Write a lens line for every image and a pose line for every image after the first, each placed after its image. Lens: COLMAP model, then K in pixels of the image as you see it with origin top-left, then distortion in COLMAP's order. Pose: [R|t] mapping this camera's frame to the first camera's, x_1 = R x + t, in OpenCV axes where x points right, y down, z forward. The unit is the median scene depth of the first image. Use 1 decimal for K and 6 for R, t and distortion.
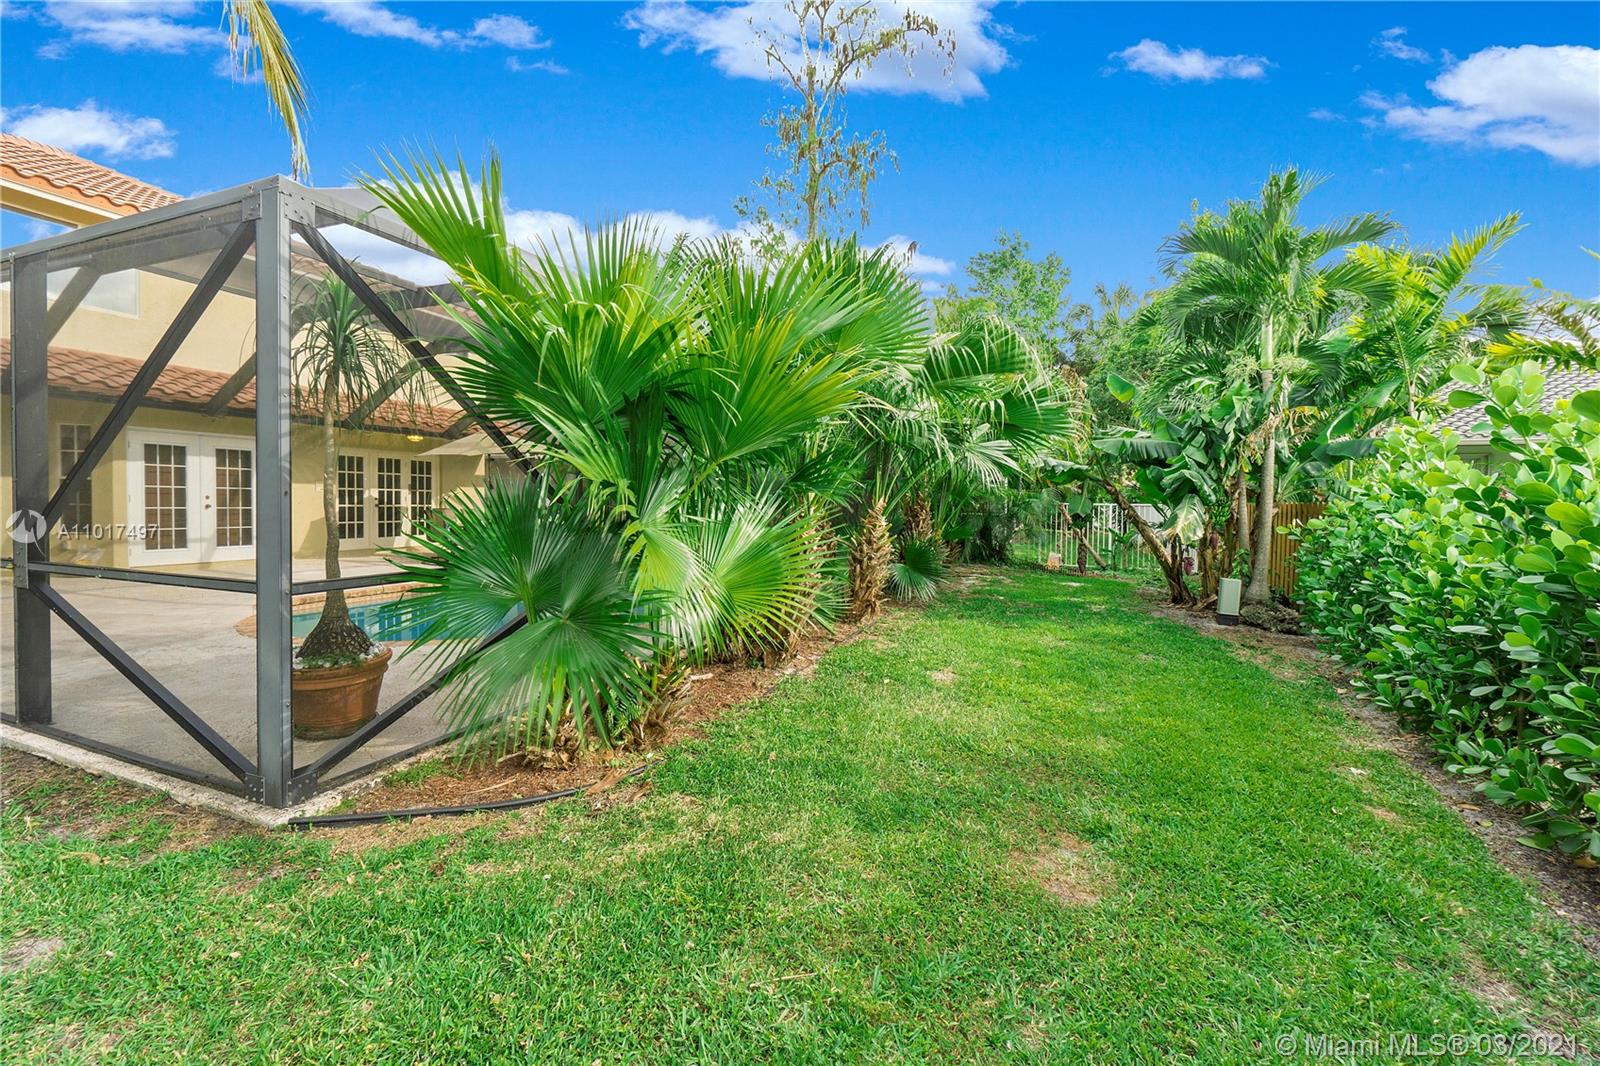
lens RADIAL K [[685.1, 0, 802.4], [0, 685.1, 526.1], [0, 0, 1]] dist [0.002034, 0.000865]
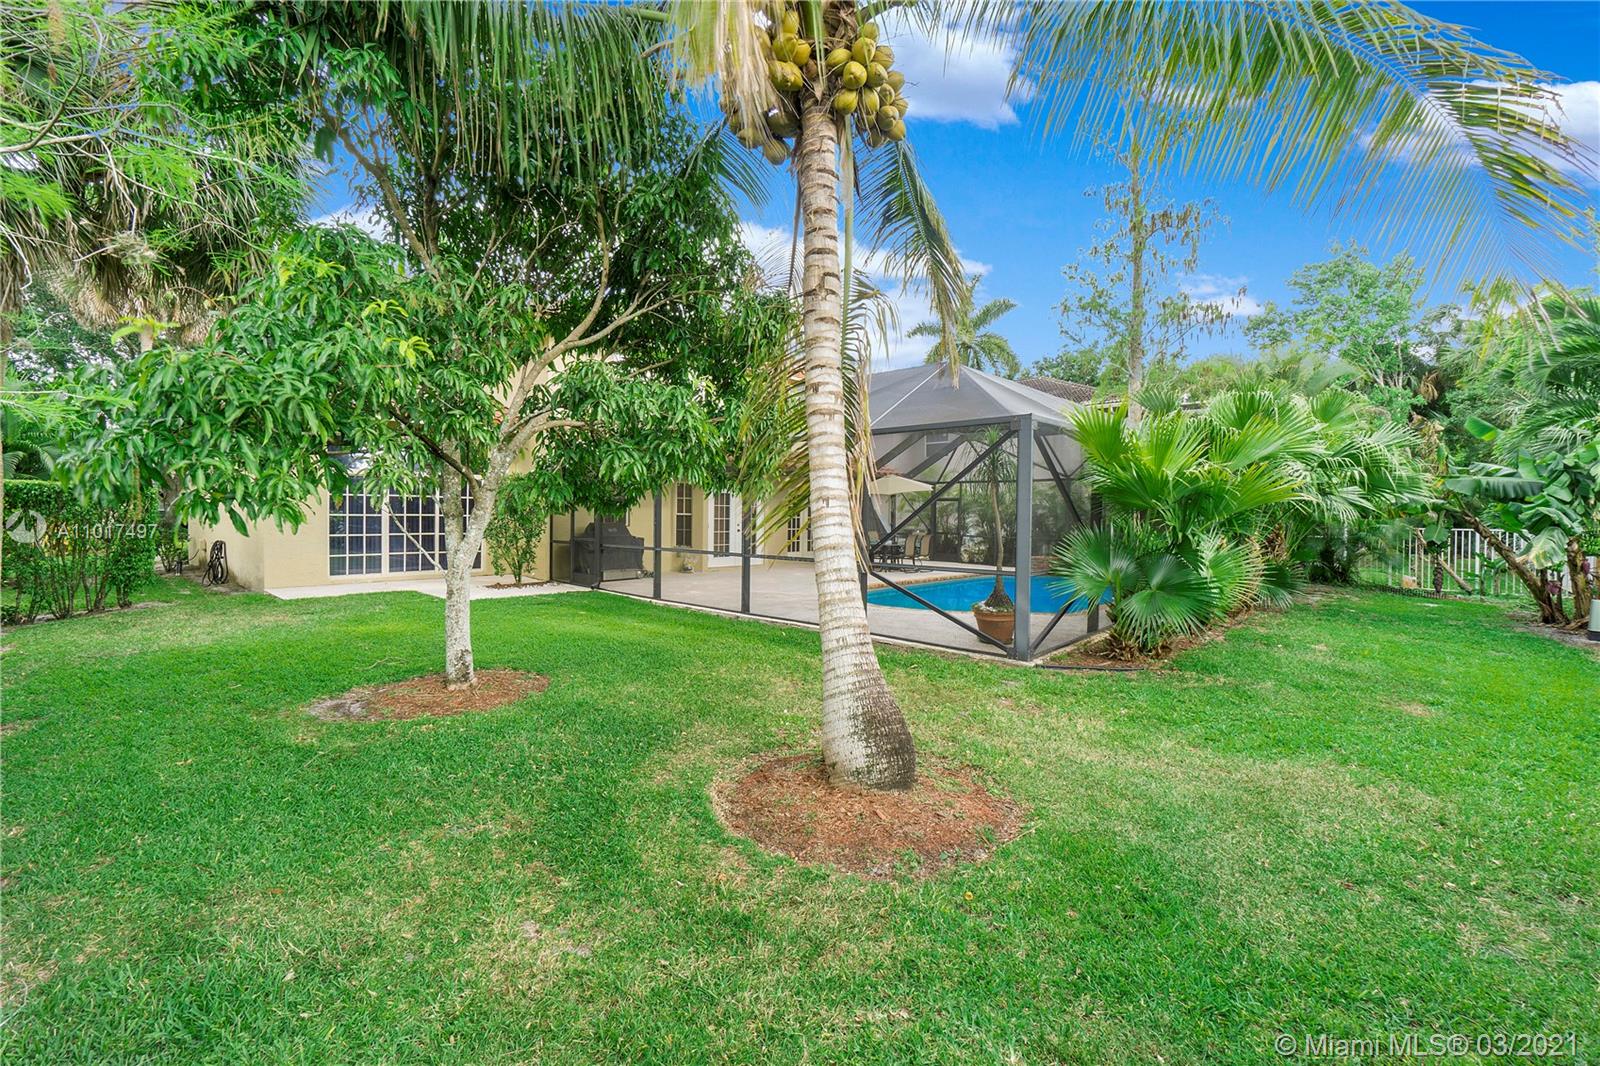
lens RADIAL K [[685.1, 0, 802.4], [0, 685.1, 526.1], [0, 0, 1]] dist [0.002034, 0.000865]
pose [[0.932295, 0.001640, -0.361695, -0.180092], [-0.010442, 0.999695, -0.022383, -0.006465], [0.361547, 0.024644, 0.932028, -0.489983]]
